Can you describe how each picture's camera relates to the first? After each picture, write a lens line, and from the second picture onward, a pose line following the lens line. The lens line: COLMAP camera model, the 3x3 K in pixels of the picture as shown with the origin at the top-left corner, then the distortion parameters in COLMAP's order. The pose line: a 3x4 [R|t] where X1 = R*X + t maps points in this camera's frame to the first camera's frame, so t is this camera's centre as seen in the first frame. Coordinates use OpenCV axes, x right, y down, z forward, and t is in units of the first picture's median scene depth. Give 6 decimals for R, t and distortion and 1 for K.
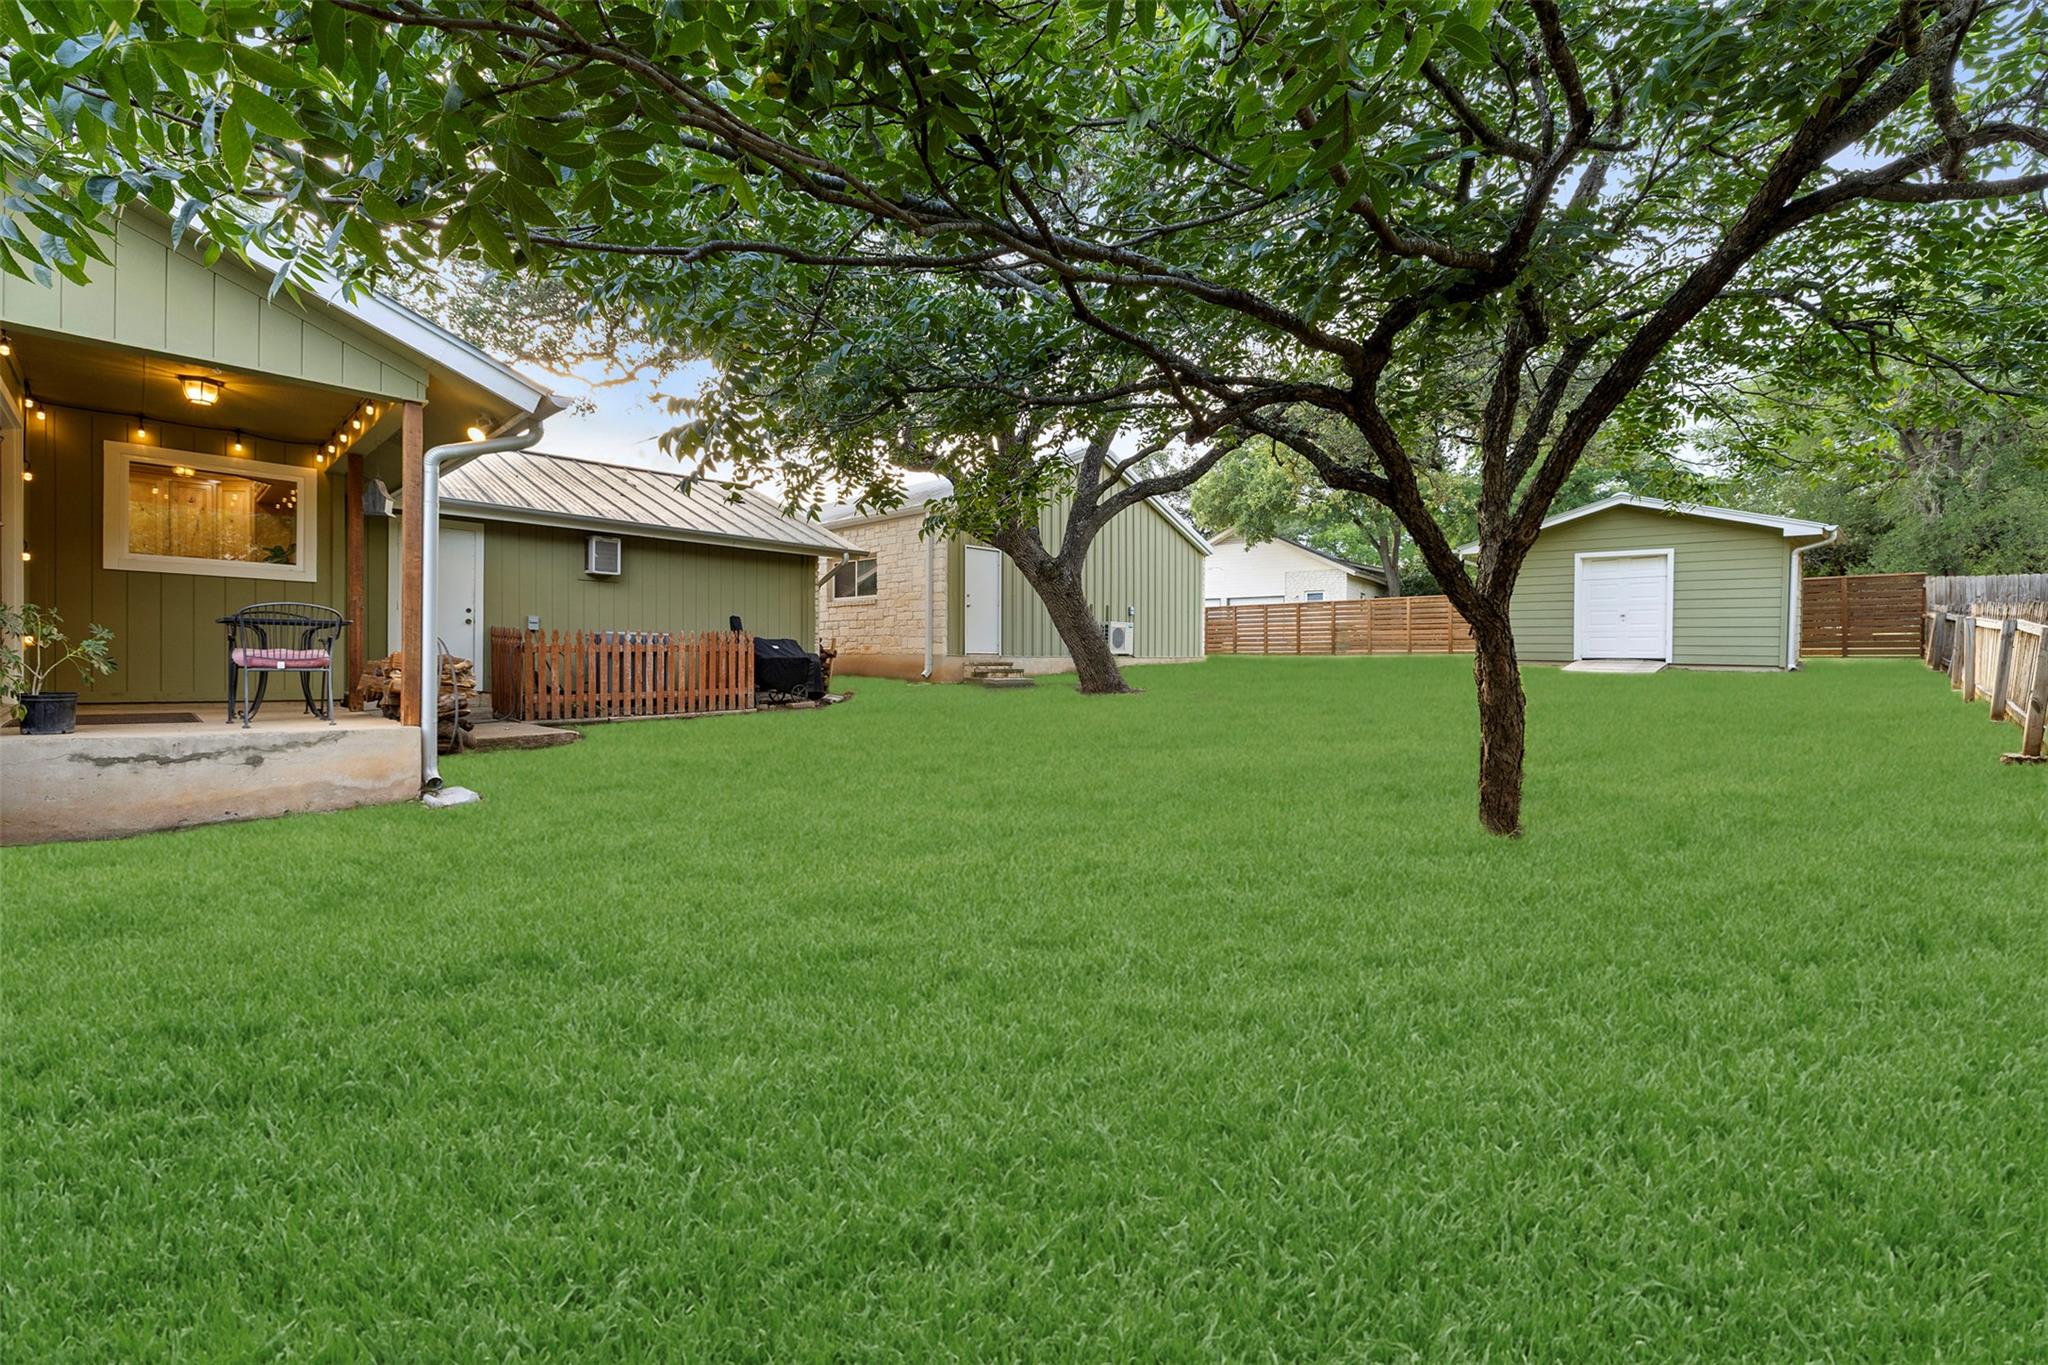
lens RADIAL K [[860.4, 0, 1025.6], [0, 860.4, 669.1], [0, 0, 1]] dist [0.000474, 0.000259]
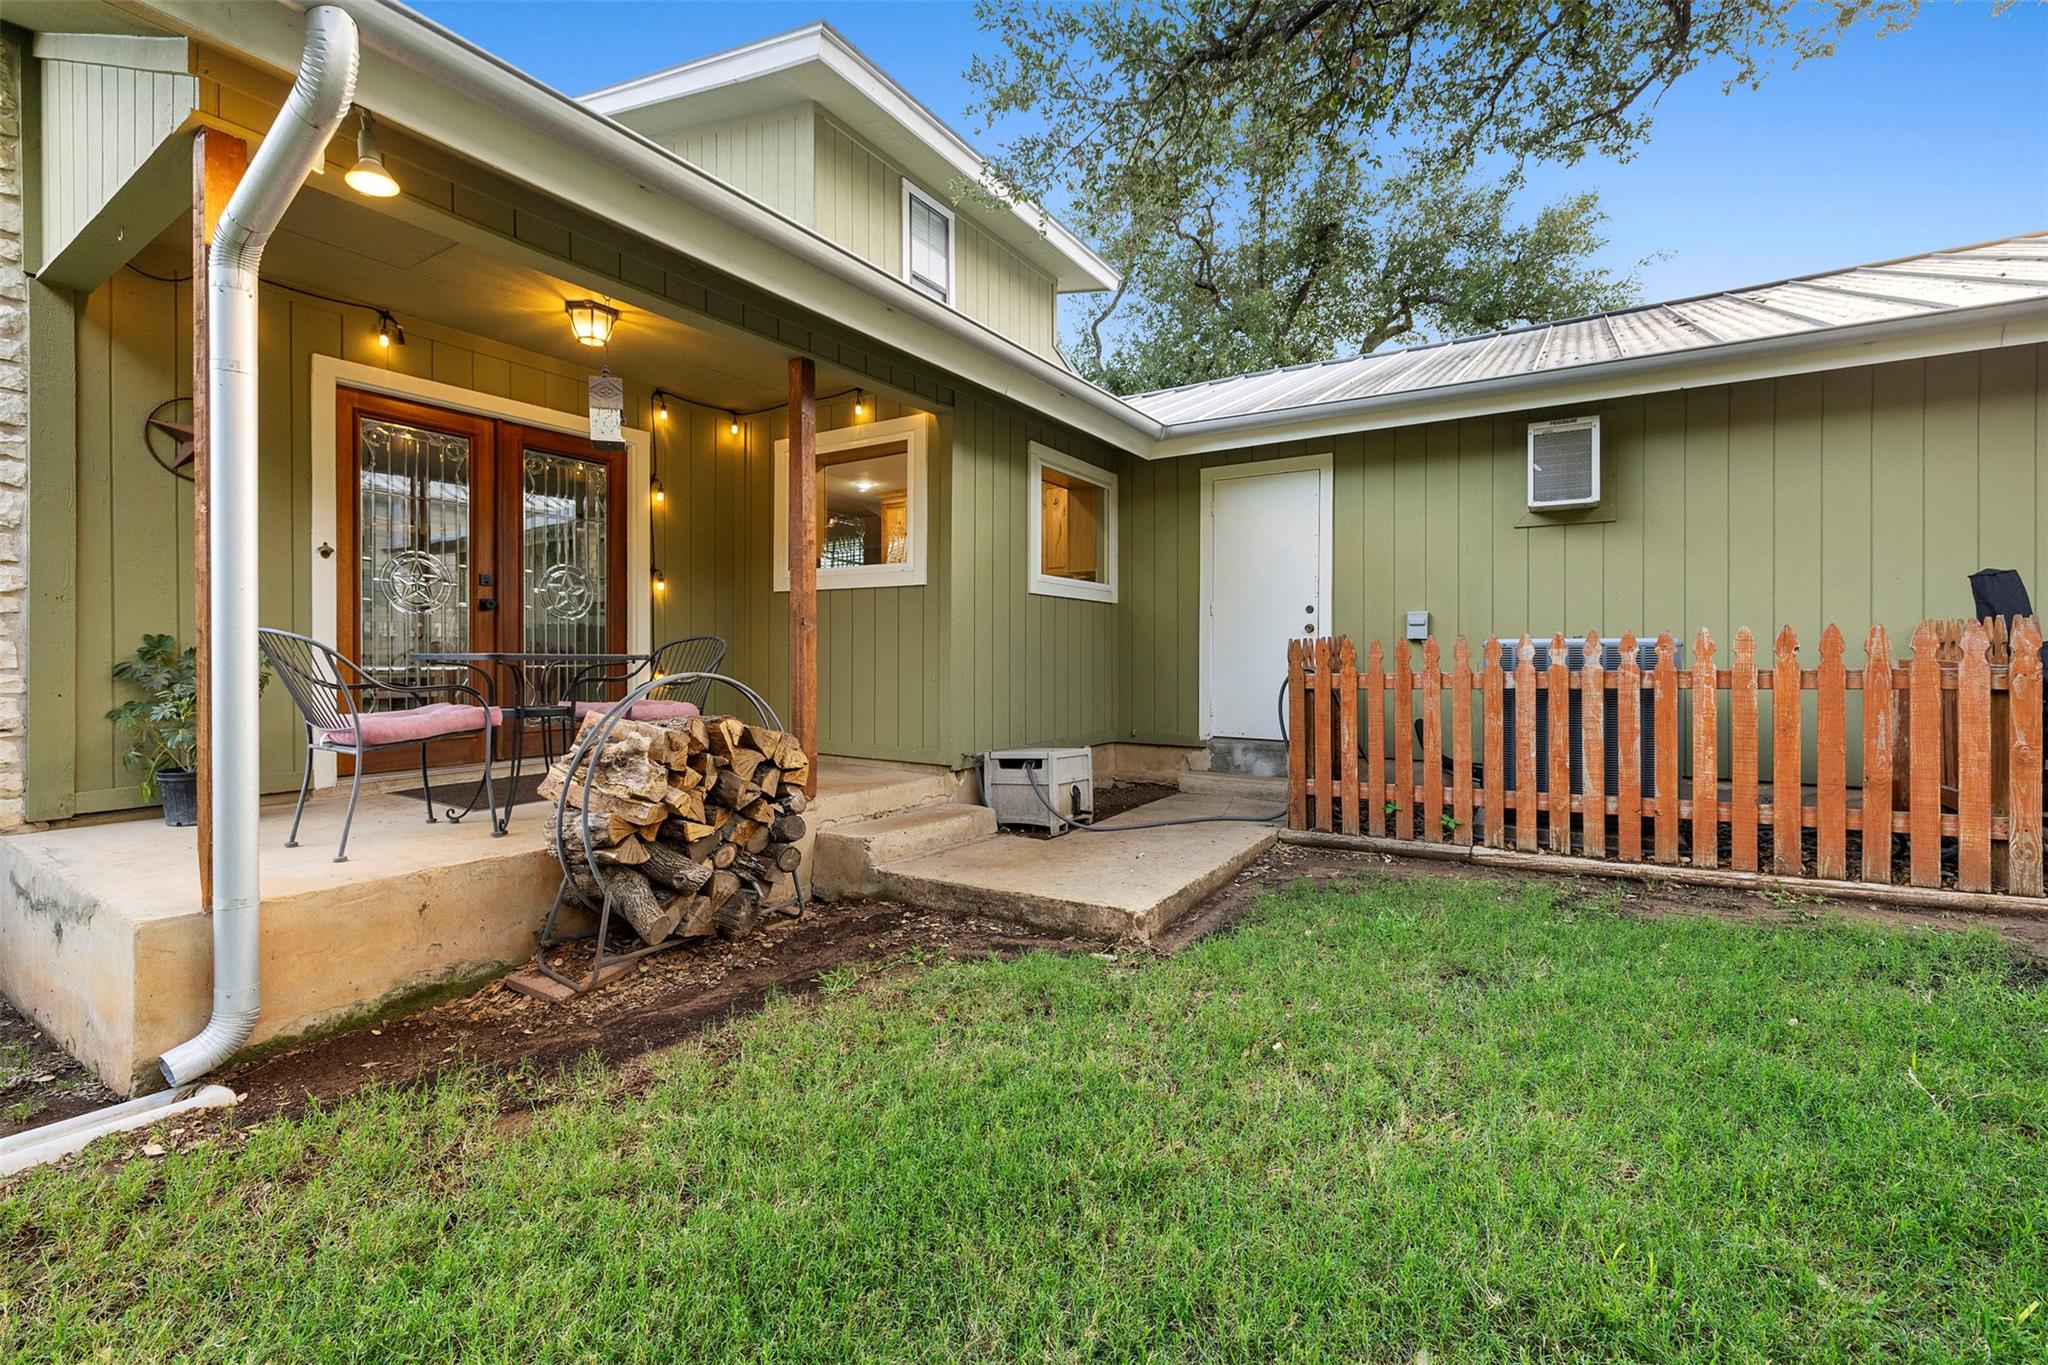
lens RADIAL K [[860.4, 0, 1022.8], [0, 860.4, 668.6], [0, 0, 1]] dist [0.000474, 0.000259]
pose [[0.194554, 0.004281, -0.980883, -0.118065], [-0.006595, 0.999974, 0.003056, -0.028311], [0.980870, 0.005874, 0.194577, 0.684009]]
